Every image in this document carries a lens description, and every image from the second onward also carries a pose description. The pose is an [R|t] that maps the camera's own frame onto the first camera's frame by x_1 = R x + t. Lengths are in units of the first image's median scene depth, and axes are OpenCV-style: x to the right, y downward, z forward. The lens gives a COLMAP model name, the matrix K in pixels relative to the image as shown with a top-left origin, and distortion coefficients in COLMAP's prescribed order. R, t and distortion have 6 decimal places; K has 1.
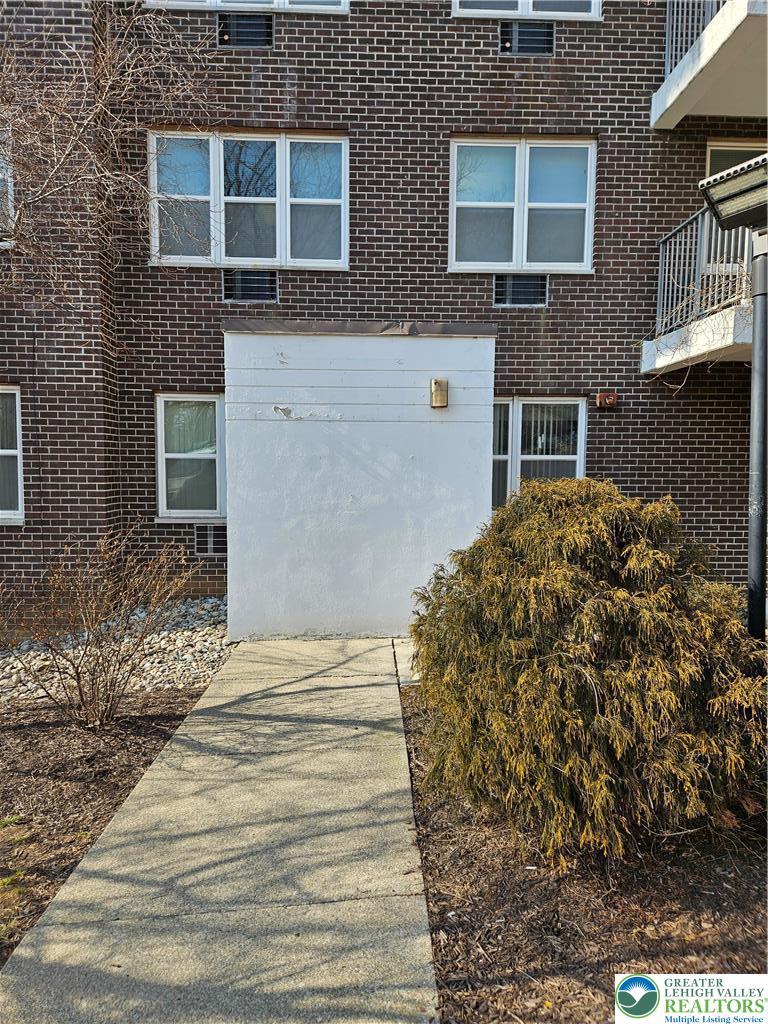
lens RADIAL K [[673.7, 0, 384.0], [0, 673.7, 512.0], [0, 0, 1]] dist [0.084779, -0.073196]
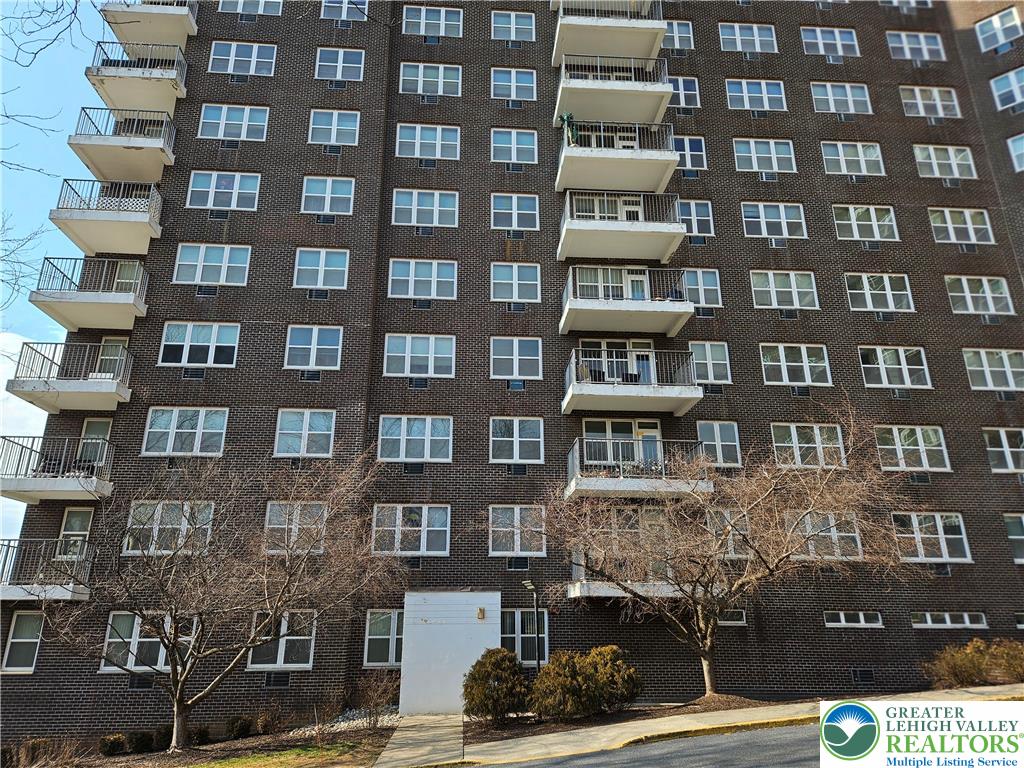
lens RADIAL K [[673.7, 0, 505.9], [0, 673.7, 377.4], [0, 0, 1]] dist [0.084779, -0.073196]
pose [[0.999057, 0.006565, 0.042921, 0.048613], [0.011337, 0.914777, -0.403799, 0.058718], [-0.041914, 0.403905, 0.913840, -1.663931]]
